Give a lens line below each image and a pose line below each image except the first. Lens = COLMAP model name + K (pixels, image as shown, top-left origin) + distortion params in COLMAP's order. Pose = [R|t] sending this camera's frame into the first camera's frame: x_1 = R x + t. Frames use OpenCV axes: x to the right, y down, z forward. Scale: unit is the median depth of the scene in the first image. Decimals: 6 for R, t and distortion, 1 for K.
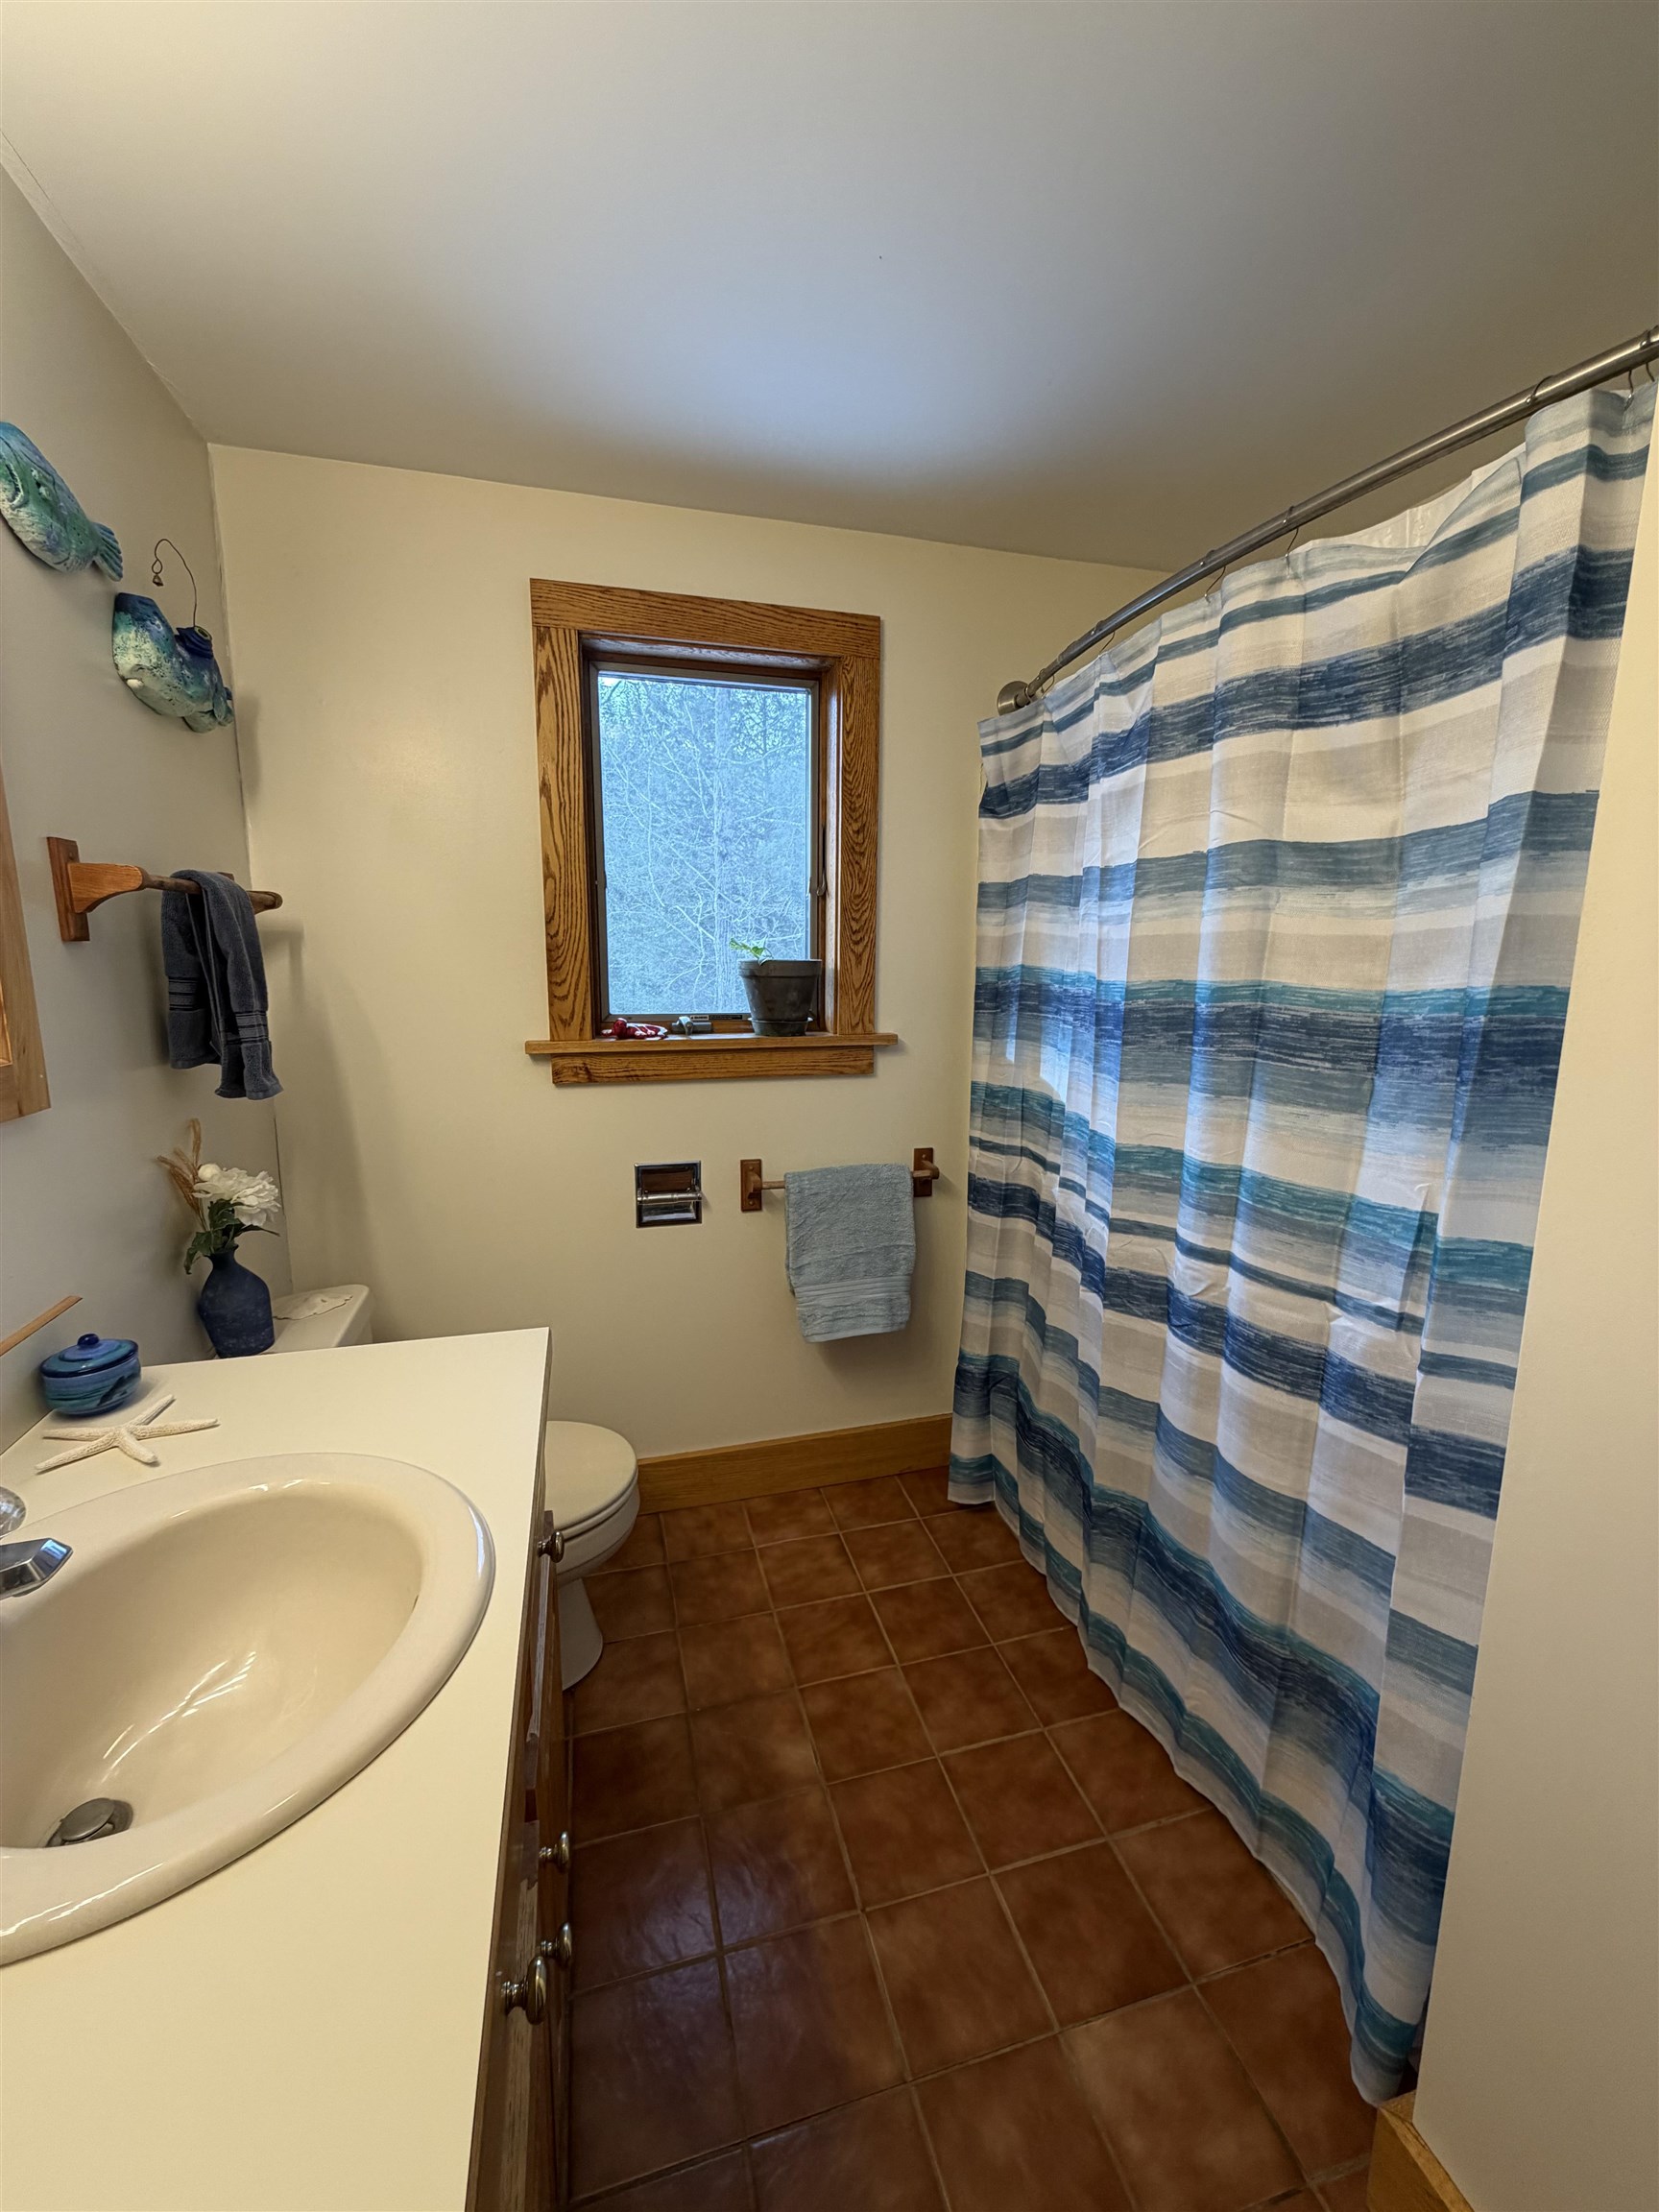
lens RADIAL K [[882.0, 0, 827.3], [0, 882.0, 1102.2], [0, 0, 1]] dist [0.000587, -0.000044]
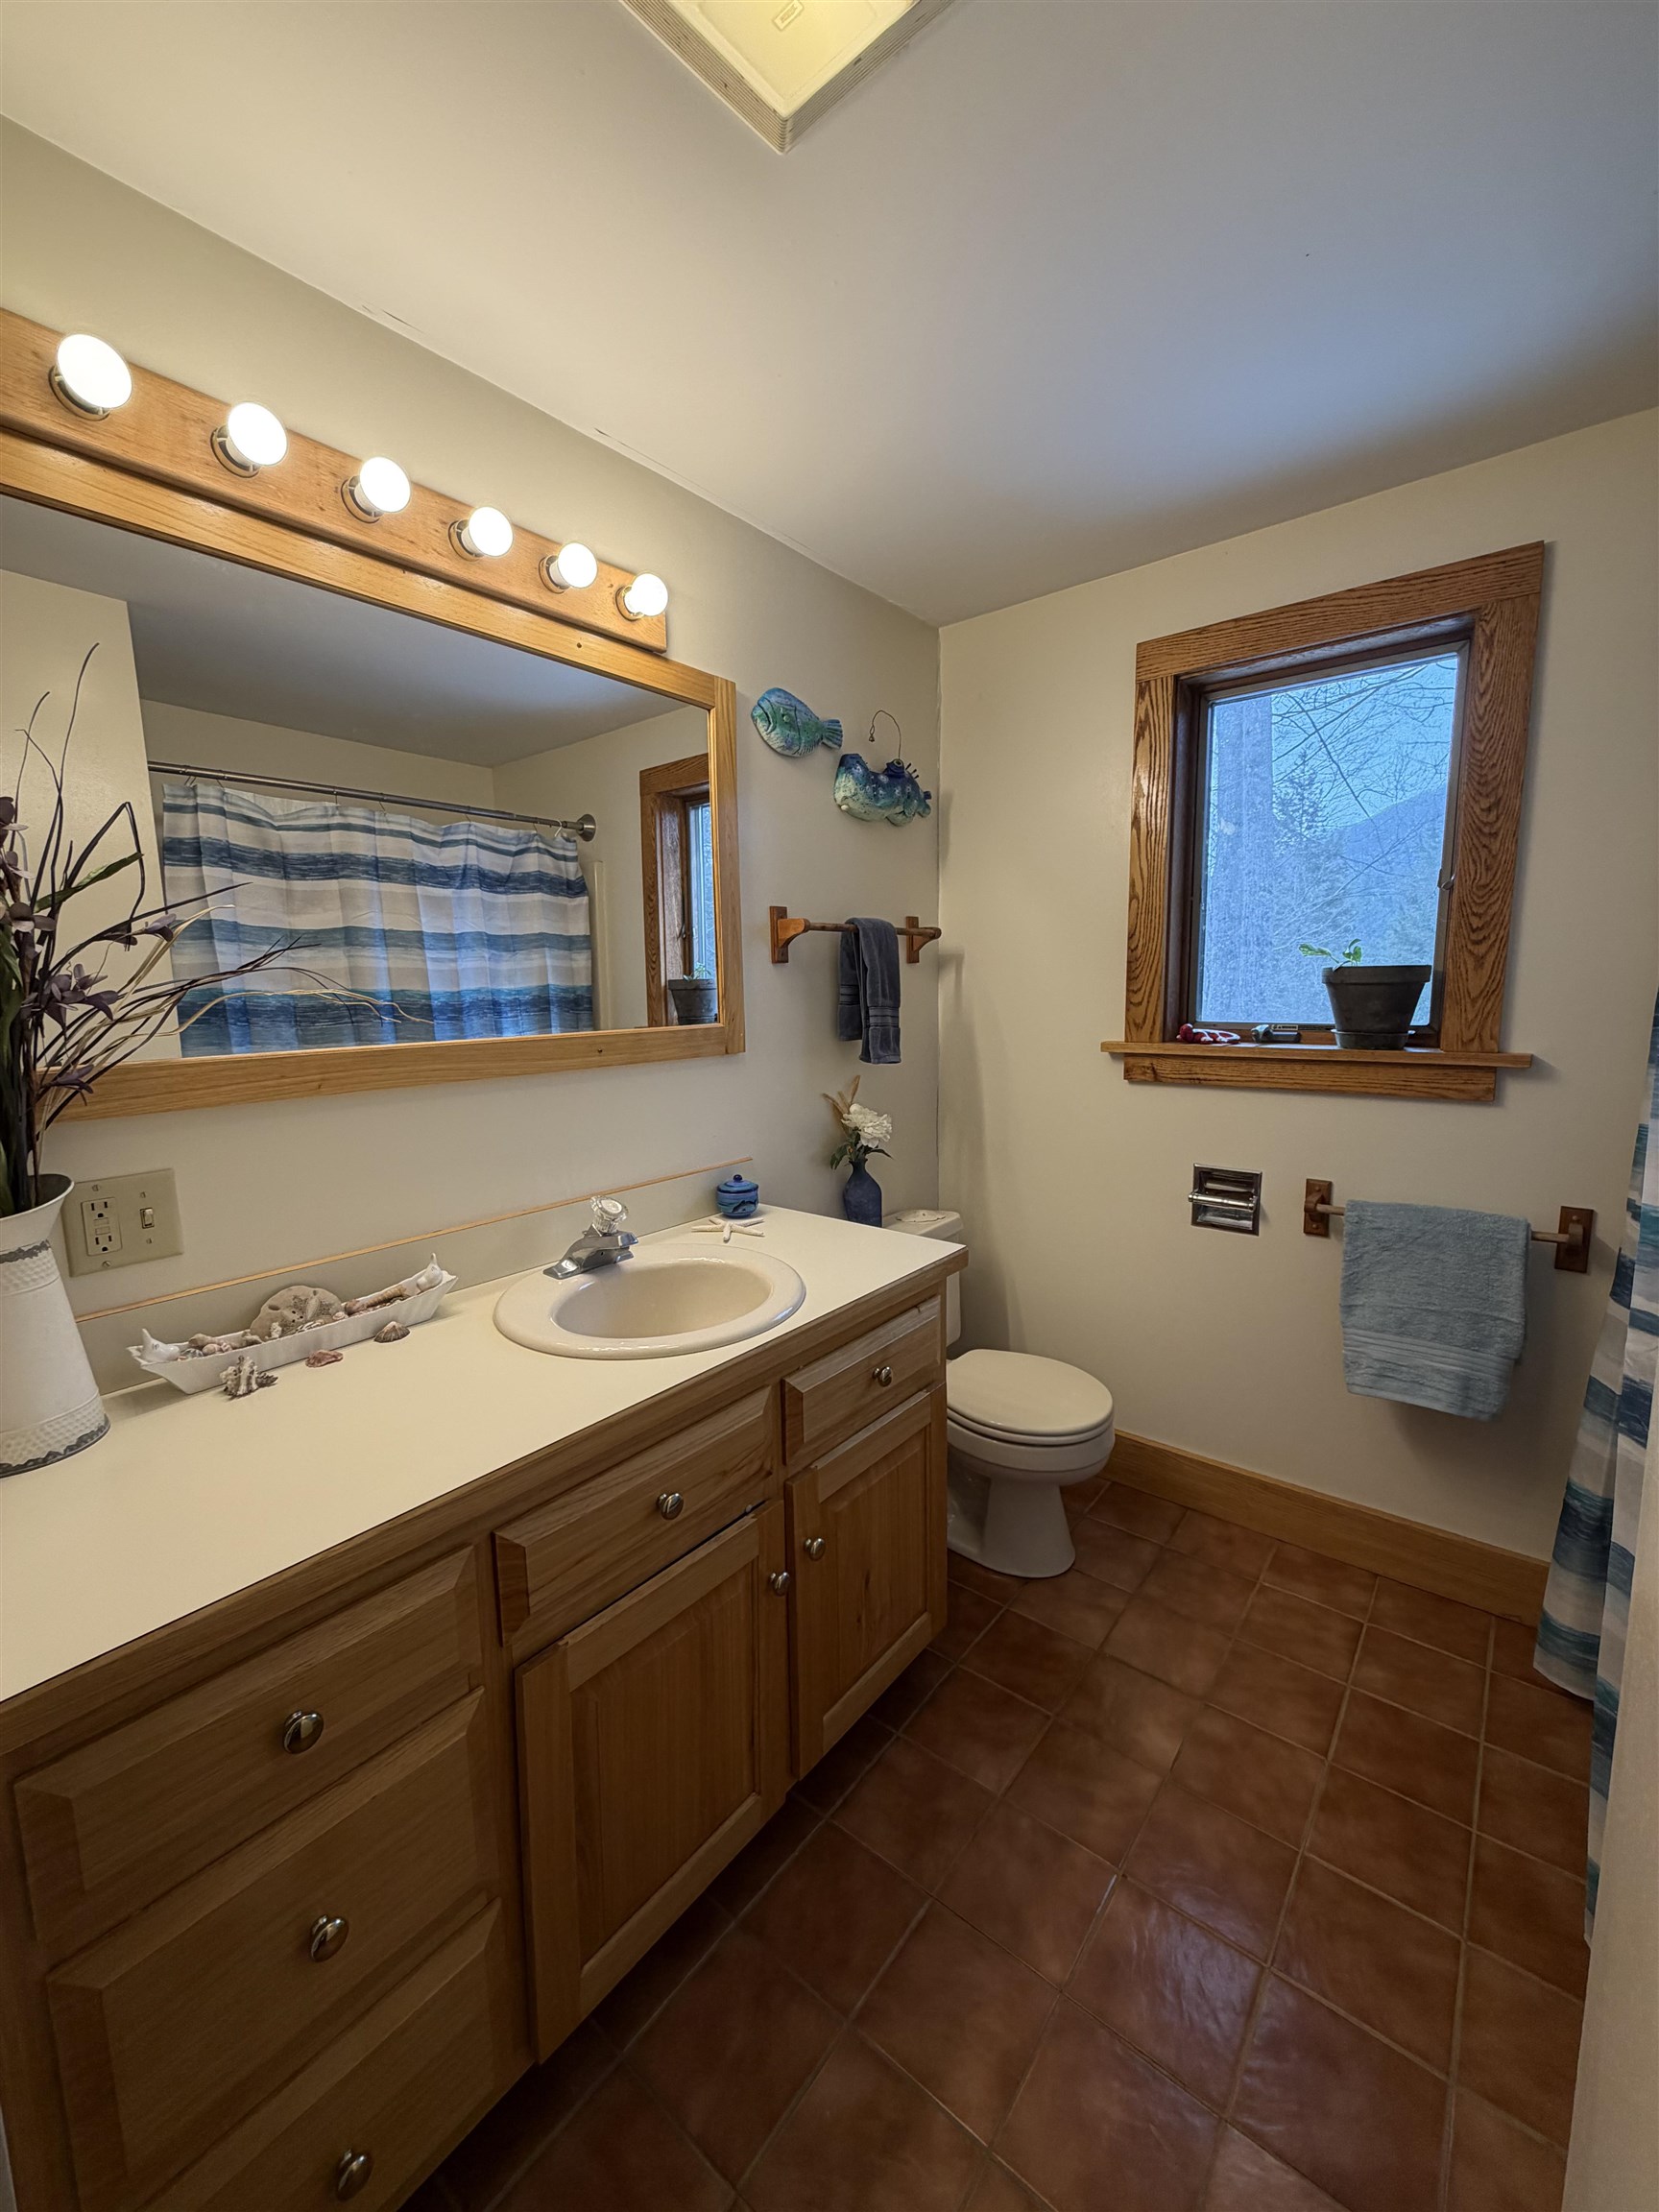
lens RADIAL K [[882.0, 0, 829.5], [0, 882.0, 1103.9], [0, 0, 1]] dist [0.000587, -0.000044]
pose [[0.580496, 0.098686, -0.808261, 0.373771], [-0.118275, 0.992320, 0.036214, 0.013294], [0.805628, 0.074575, 0.587710, 0.029149]]
